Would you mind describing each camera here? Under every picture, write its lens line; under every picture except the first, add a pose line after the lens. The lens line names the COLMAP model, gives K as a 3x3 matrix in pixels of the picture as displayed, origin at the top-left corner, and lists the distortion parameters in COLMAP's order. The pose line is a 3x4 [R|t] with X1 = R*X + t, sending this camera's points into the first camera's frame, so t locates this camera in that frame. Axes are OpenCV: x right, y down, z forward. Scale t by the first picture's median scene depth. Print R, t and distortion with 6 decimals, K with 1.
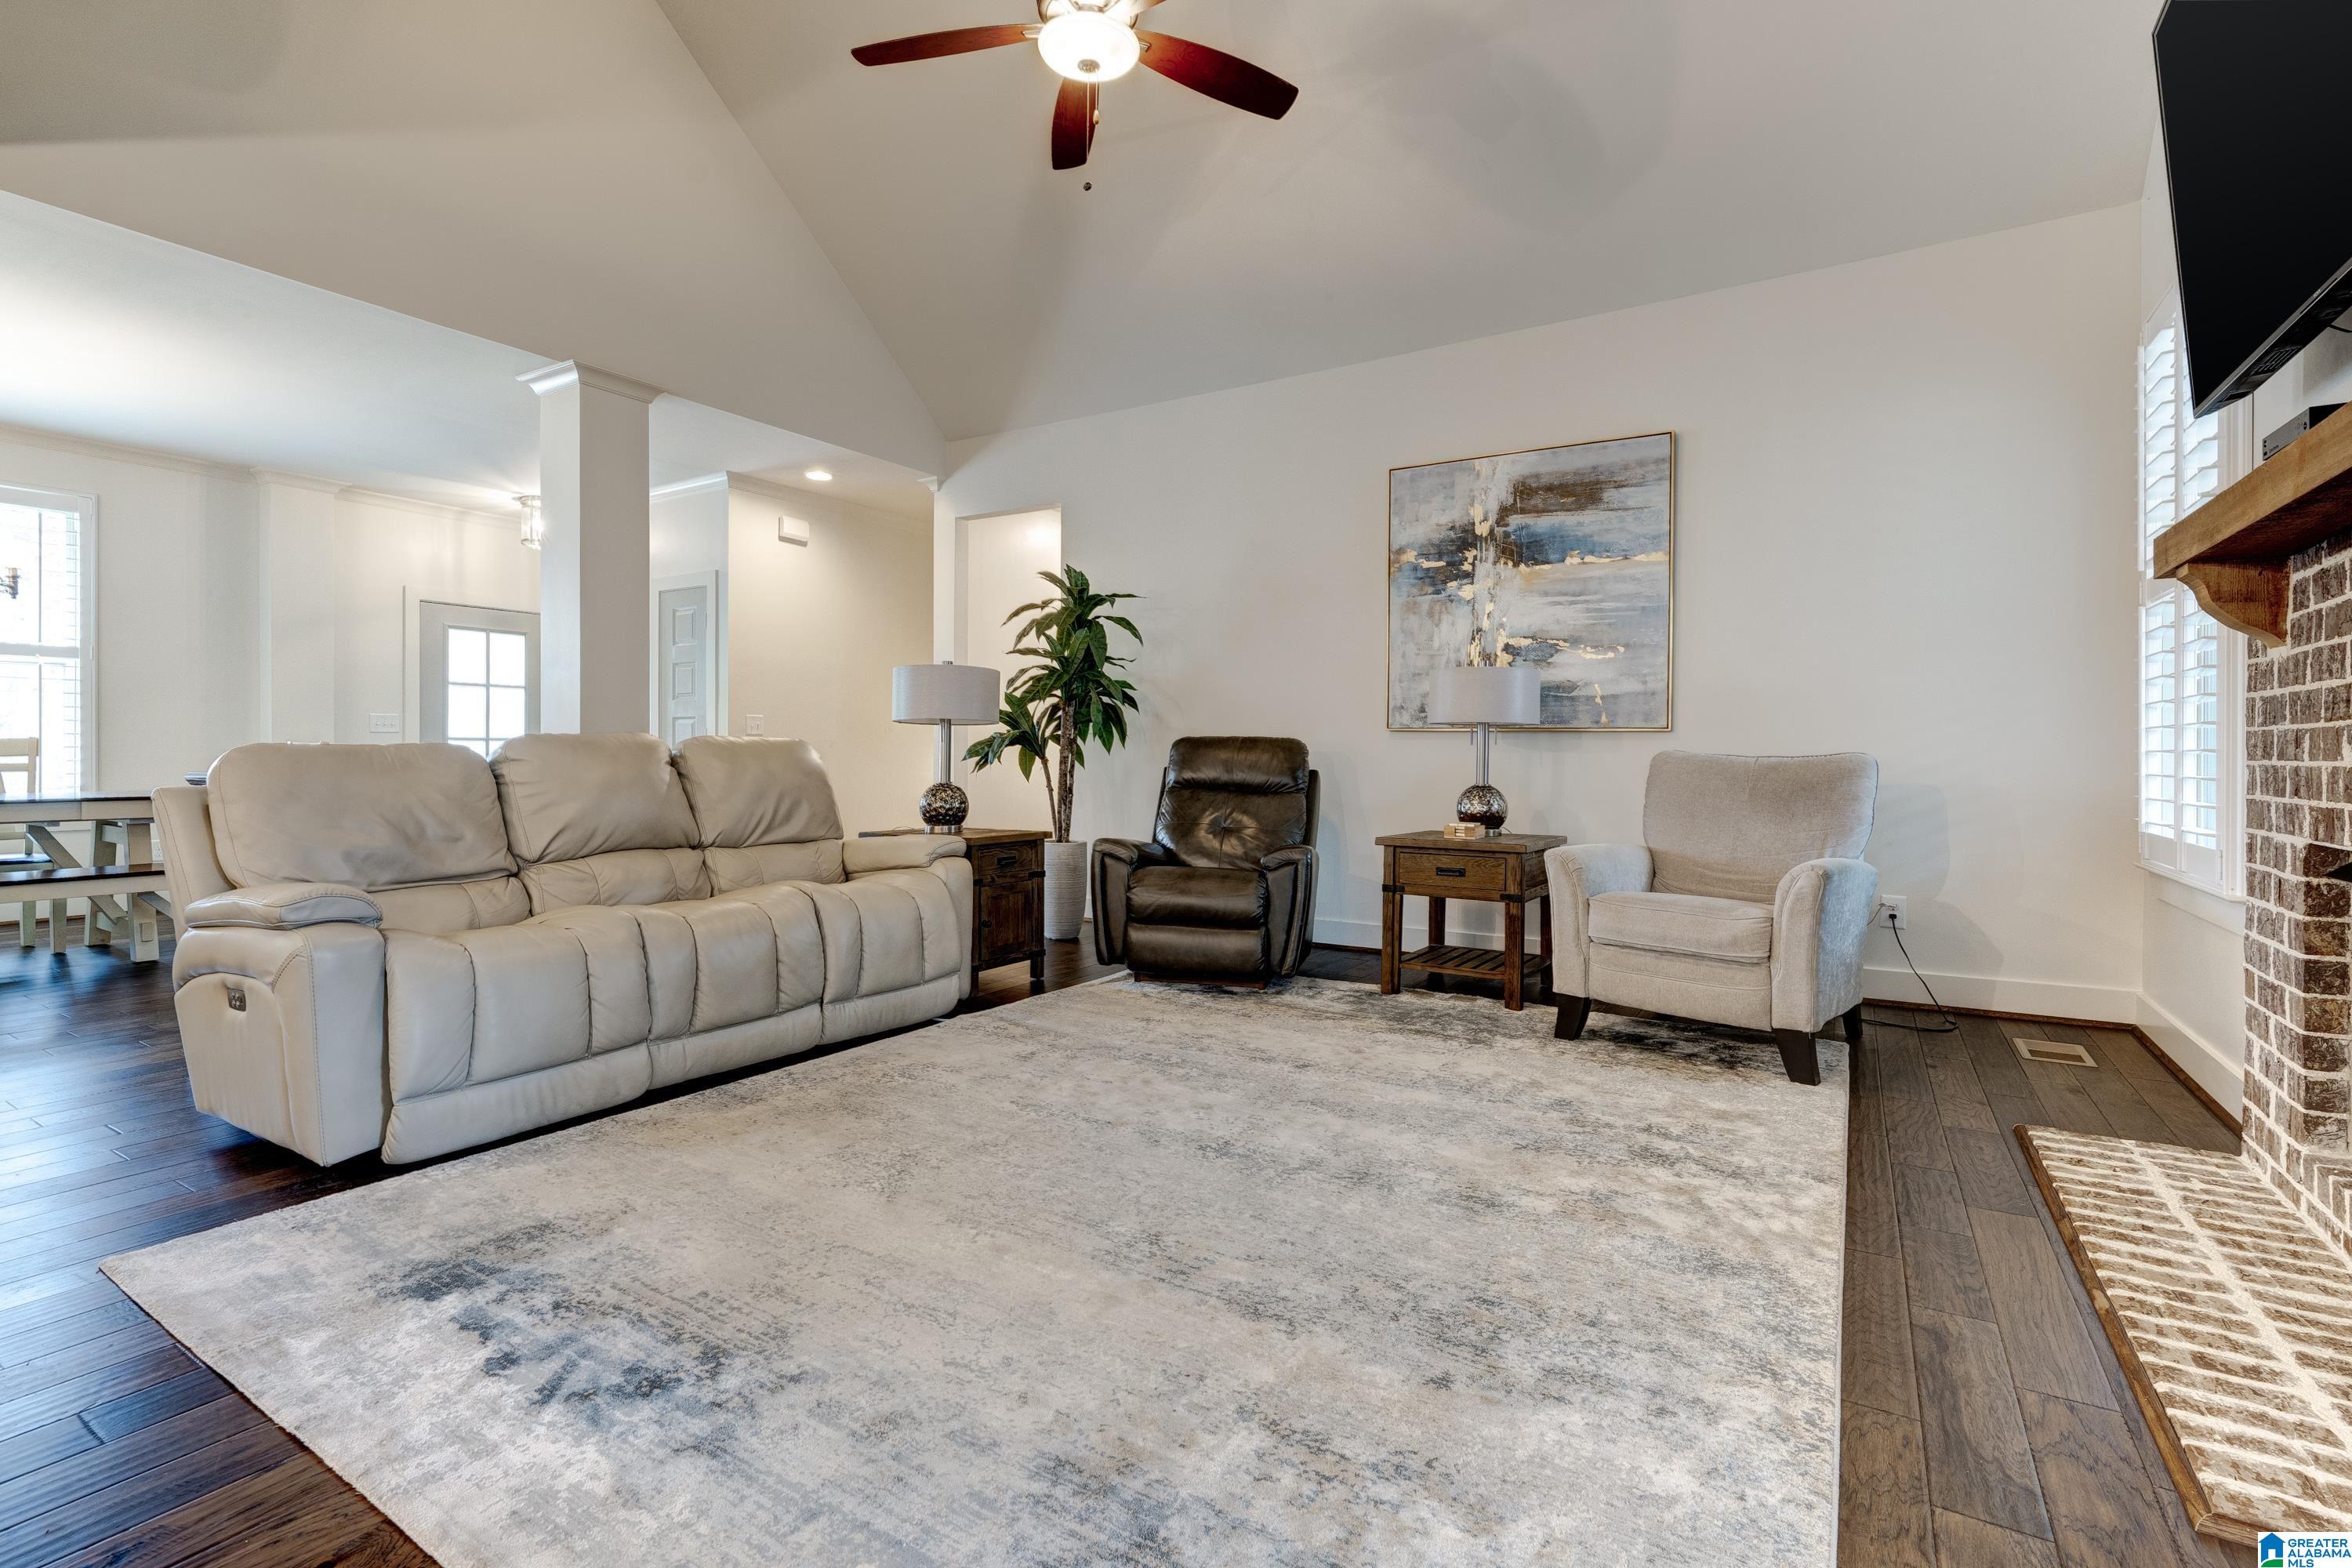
lens RADIAL K [[1072.1, 0, 1171.3], [0, 1072.1, 764.0], [0, 0, 1]] dist [-0.008407, -0.000390]
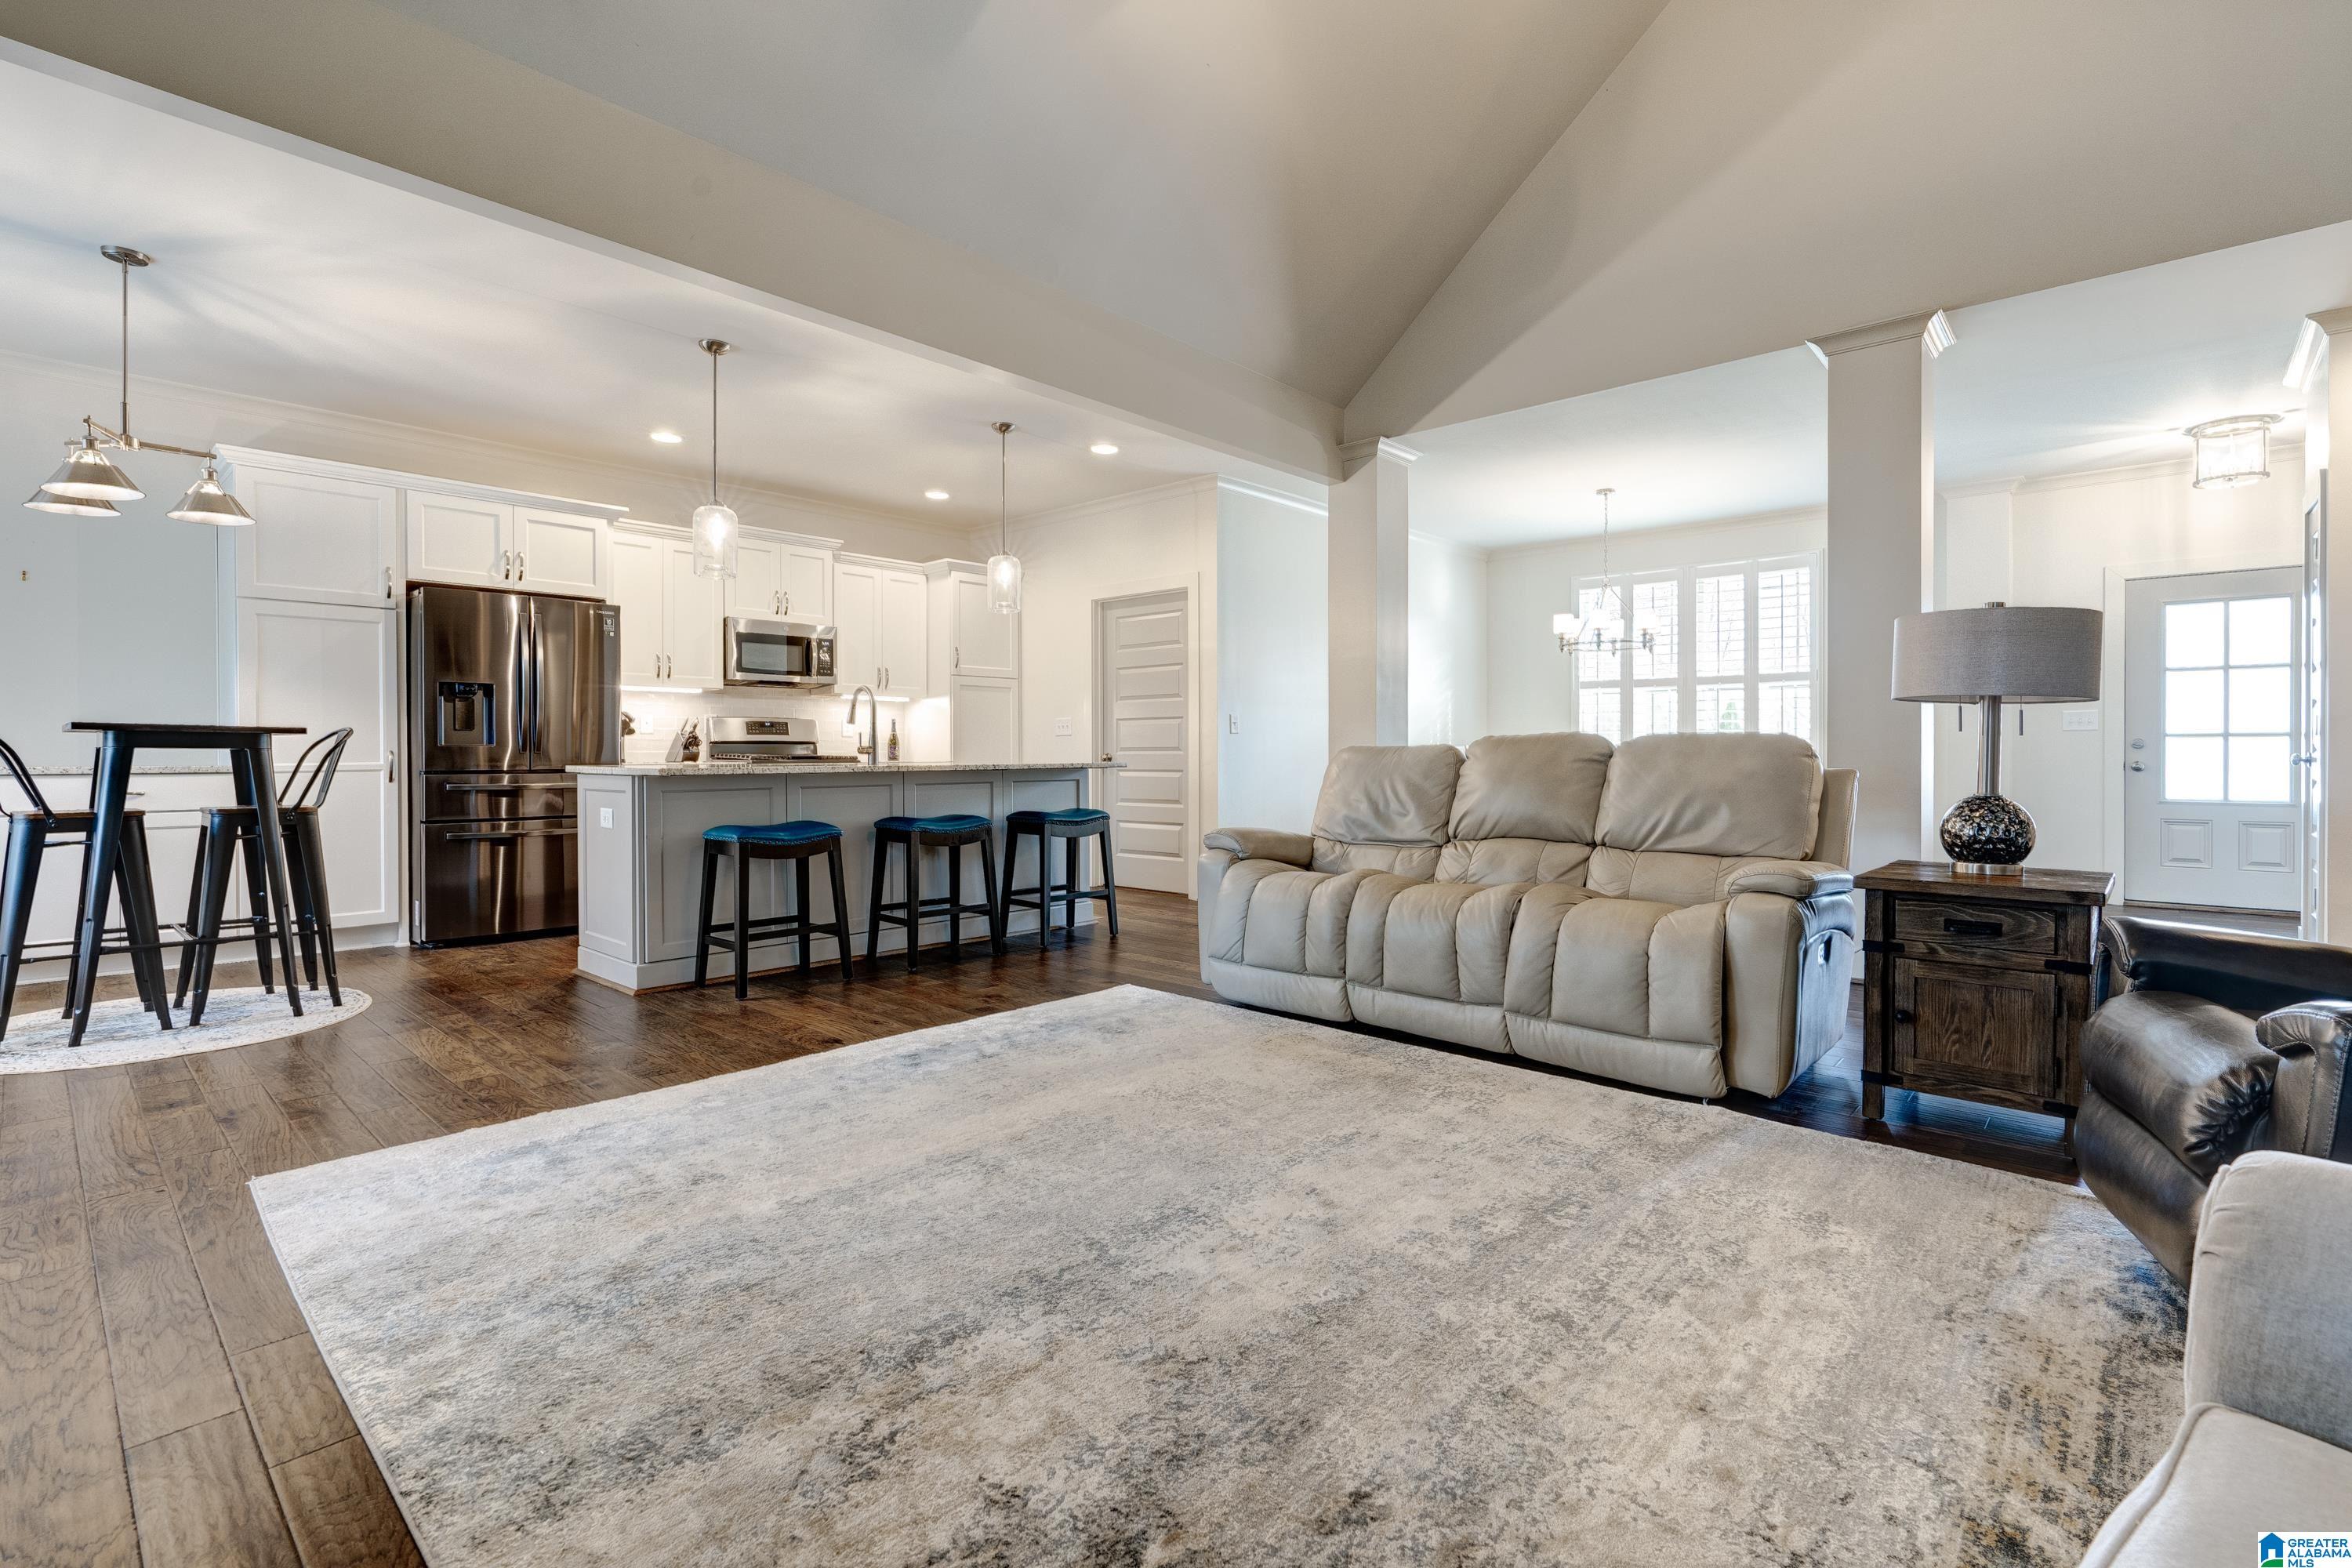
lens RADIAL K [[1072.1, 0, 1182.1], [0, 1072.1, 759.8], [0, 0, 1]] dist [-0.008407, -0.000390]
pose [[-0.176458, 0.002262, -0.984306, 0.485616], [-0.007678, 0.999964, 0.003674, -0.002003], [0.984278, 0.008206, -0.176434, 0.634196]]
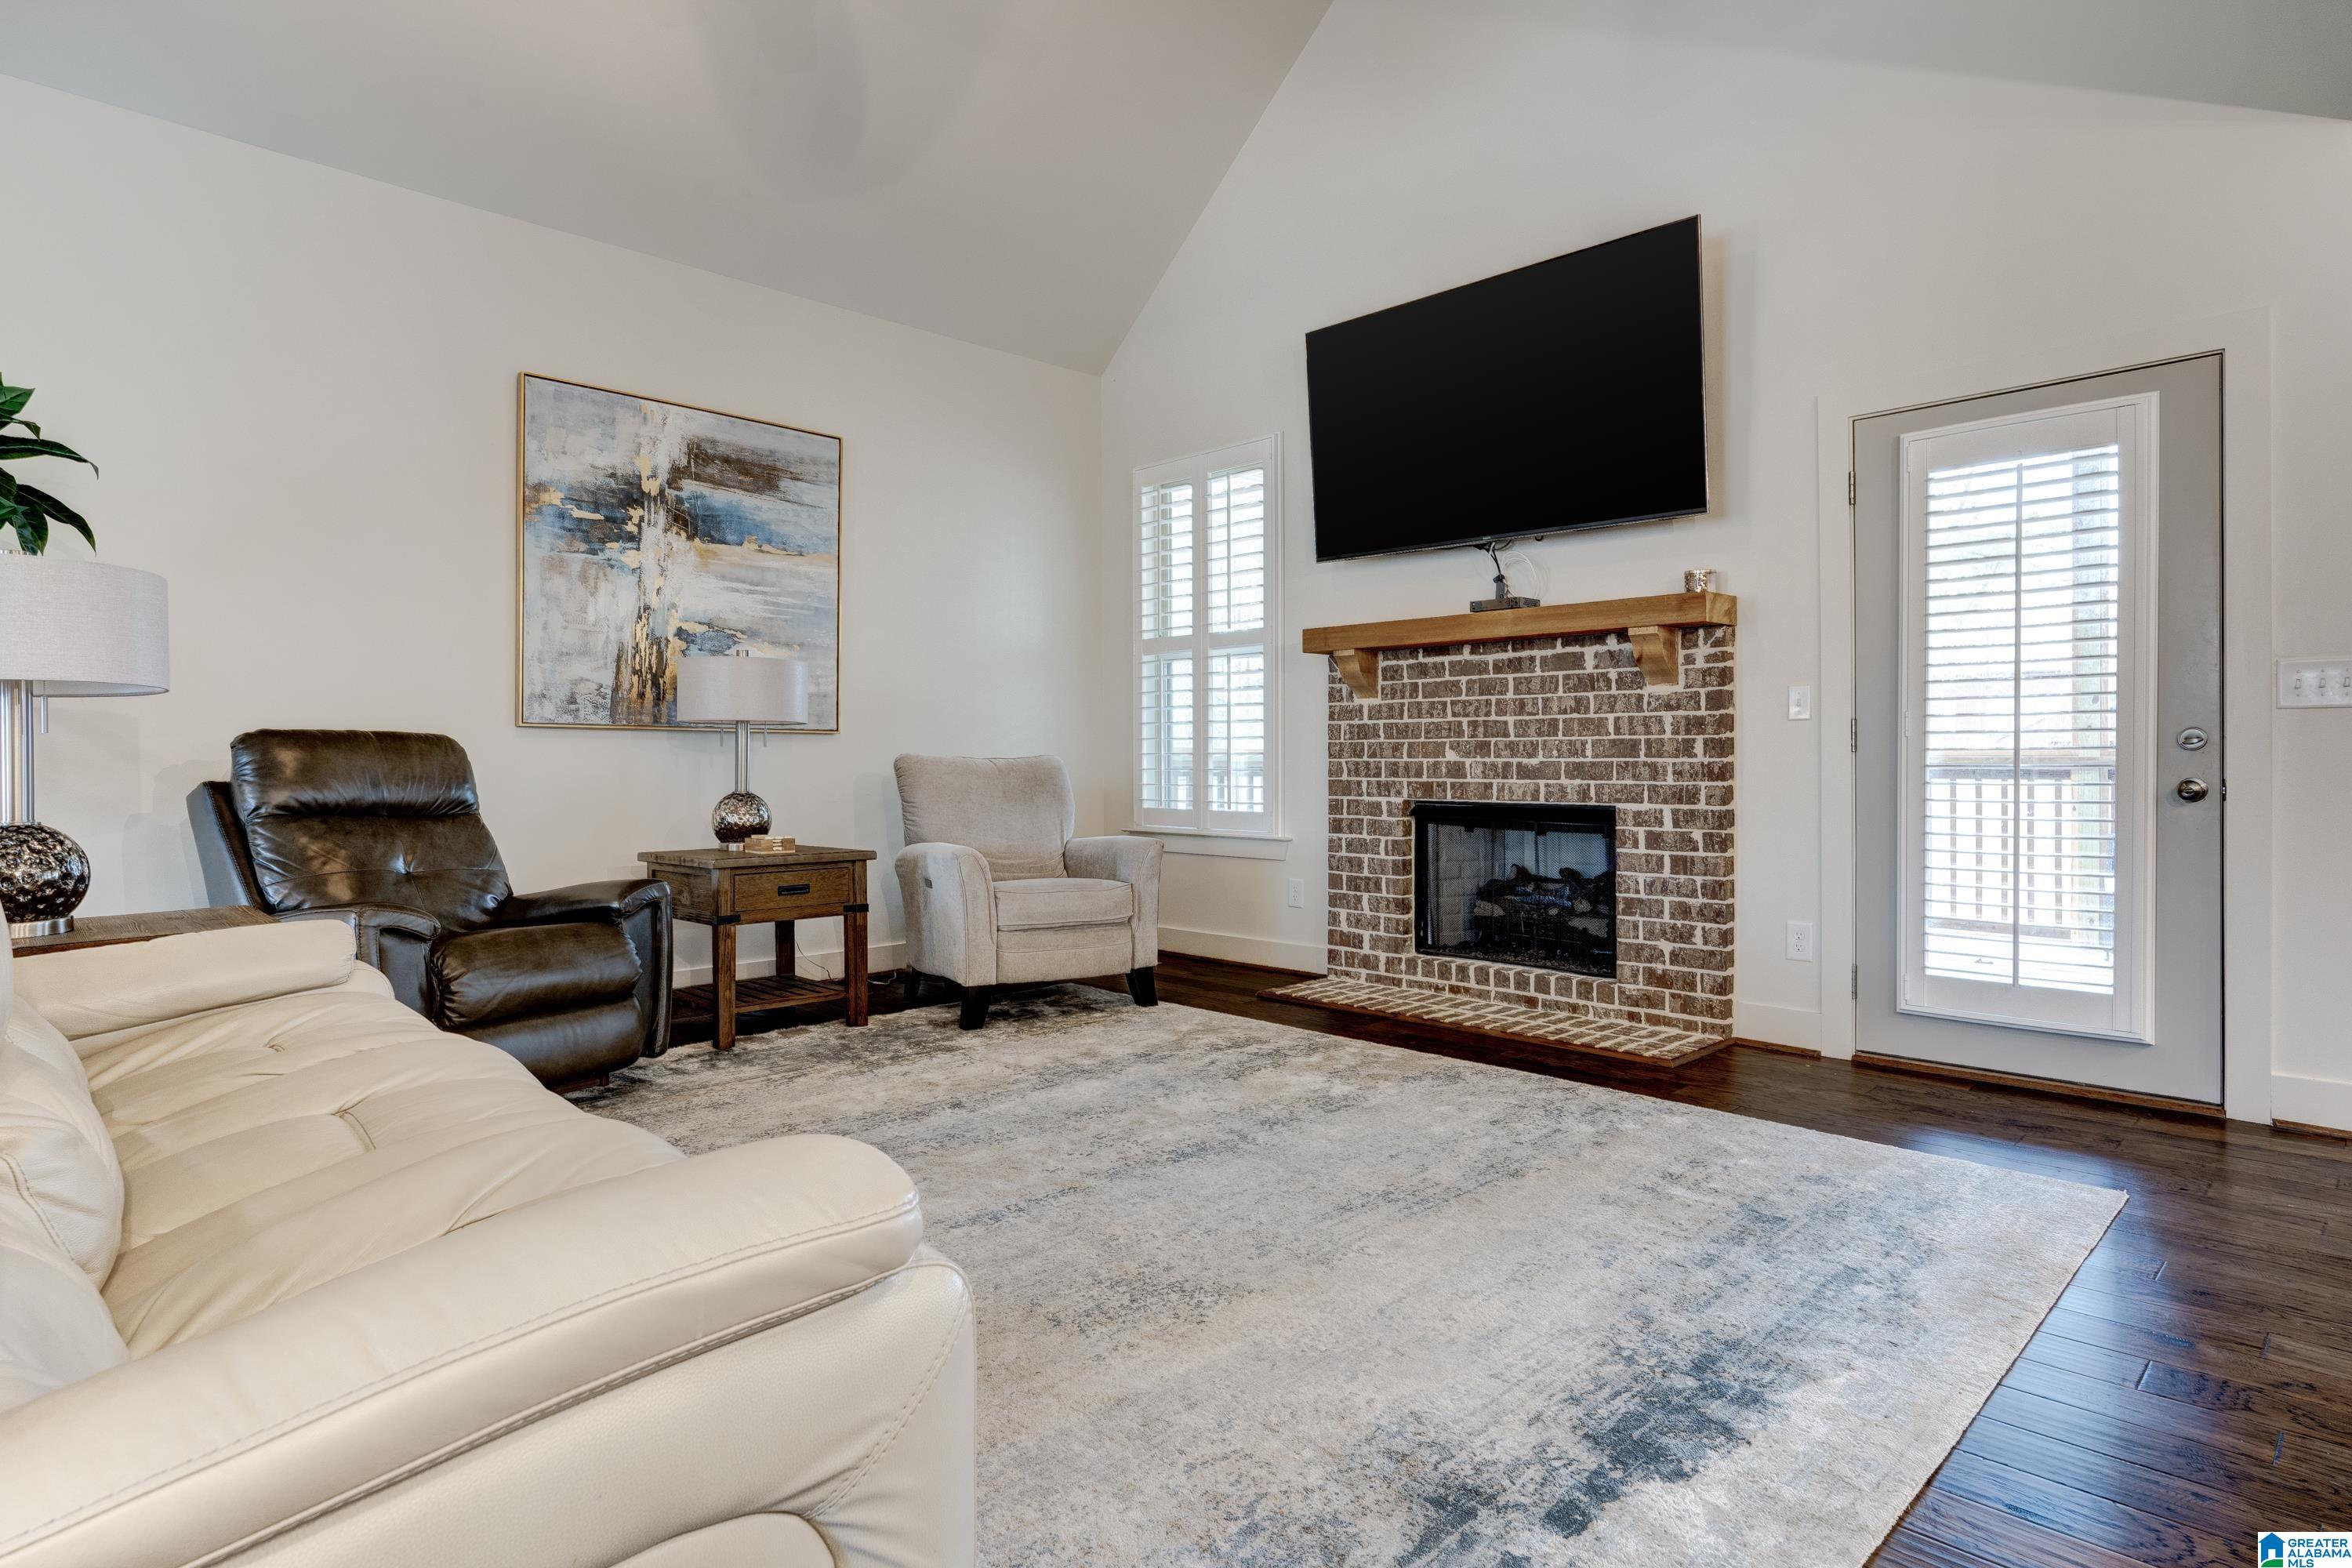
lens RADIAL K [[1256.9, 0, 1170.6], [0, 1256.9, 764.4], [0, 0, 1]] dist [-0.001180, -0.000515]
pose [[0.233784, -0.010219, 0.972235, -0.602075], [0.011648, 0.999902, 0.007709, -0.006872], [-0.972219, 0.009522, 0.233880, 0.406422]]
